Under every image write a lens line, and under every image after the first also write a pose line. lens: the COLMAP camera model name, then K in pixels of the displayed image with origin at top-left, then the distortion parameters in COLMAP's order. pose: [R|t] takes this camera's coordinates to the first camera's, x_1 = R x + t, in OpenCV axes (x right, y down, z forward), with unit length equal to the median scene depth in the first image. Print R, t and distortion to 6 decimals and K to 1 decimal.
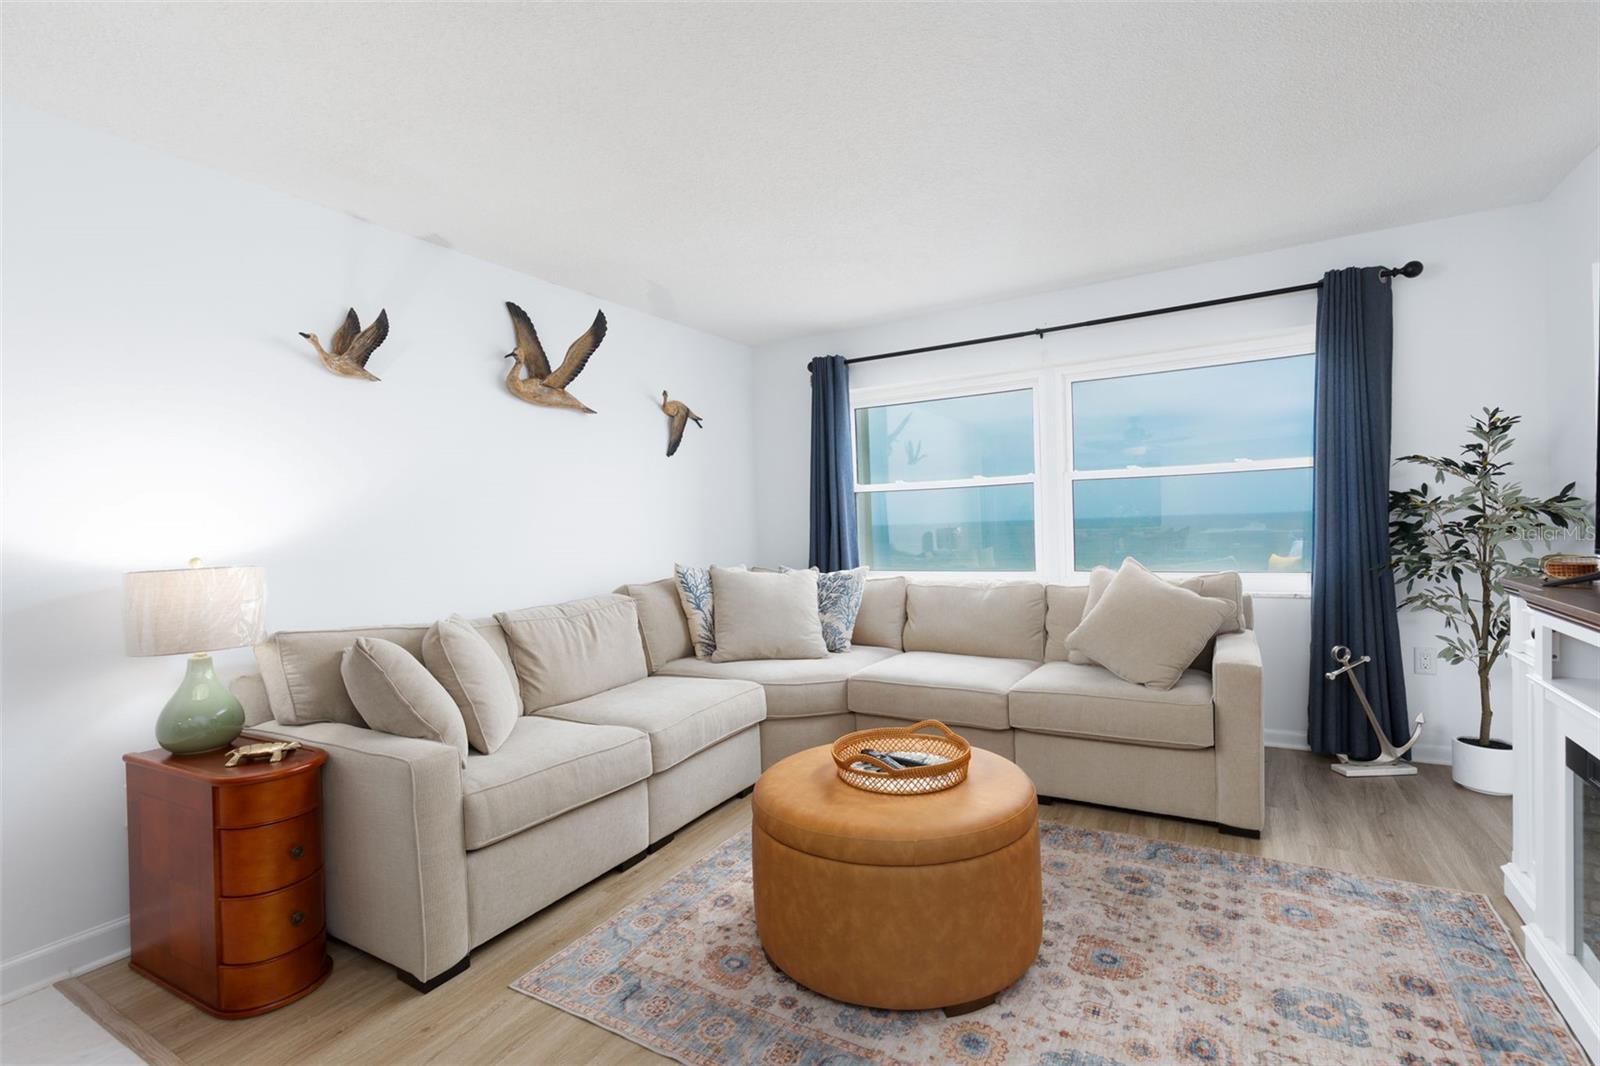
lens RADIAL K [[719.8, 0, 809.5], [0, 719.8, 538.5], [0, 0, 1]] dist [0.000596, 0.000181]
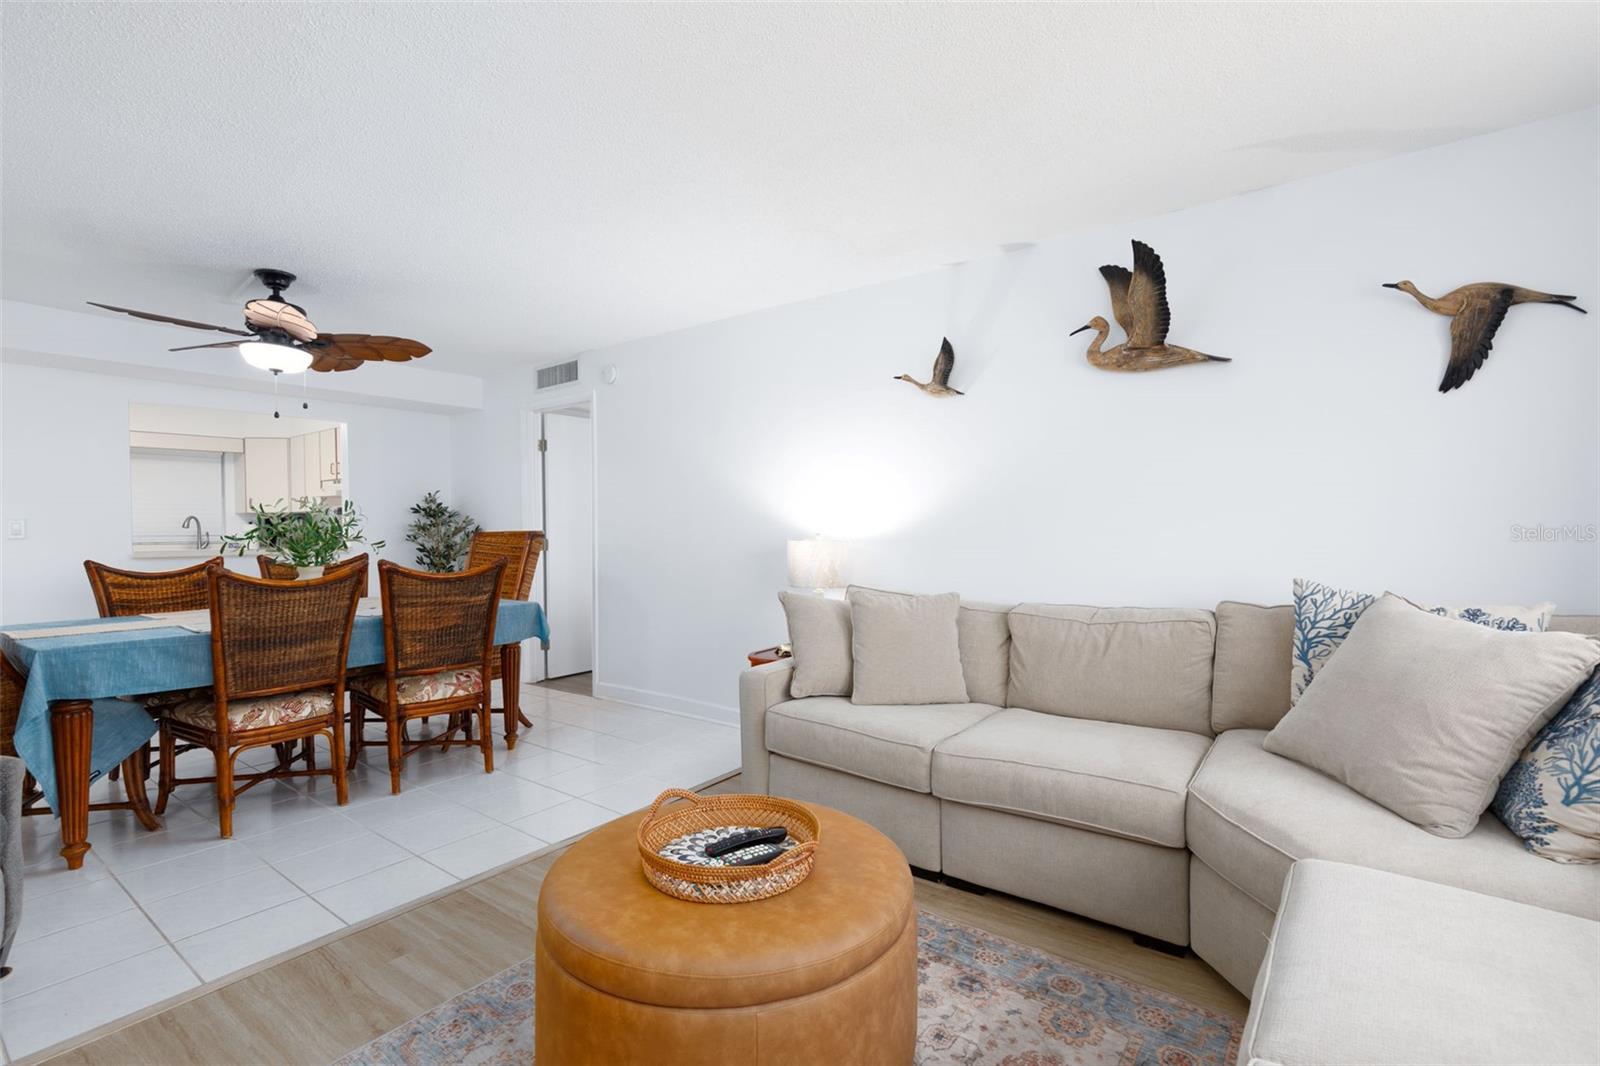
lens RADIAL K [[719.8, 0, 807.1], [0, 719.8, 530.4], [0, 0, 1]] dist [0.000596, 0.000181]
pose [[-0.127076, 0.043946, -0.990919, 0.556926], [-0.003751, 0.998990, 0.044785, -0.037833], [0.991886, 0.009408, -0.126783, 0.768181]]
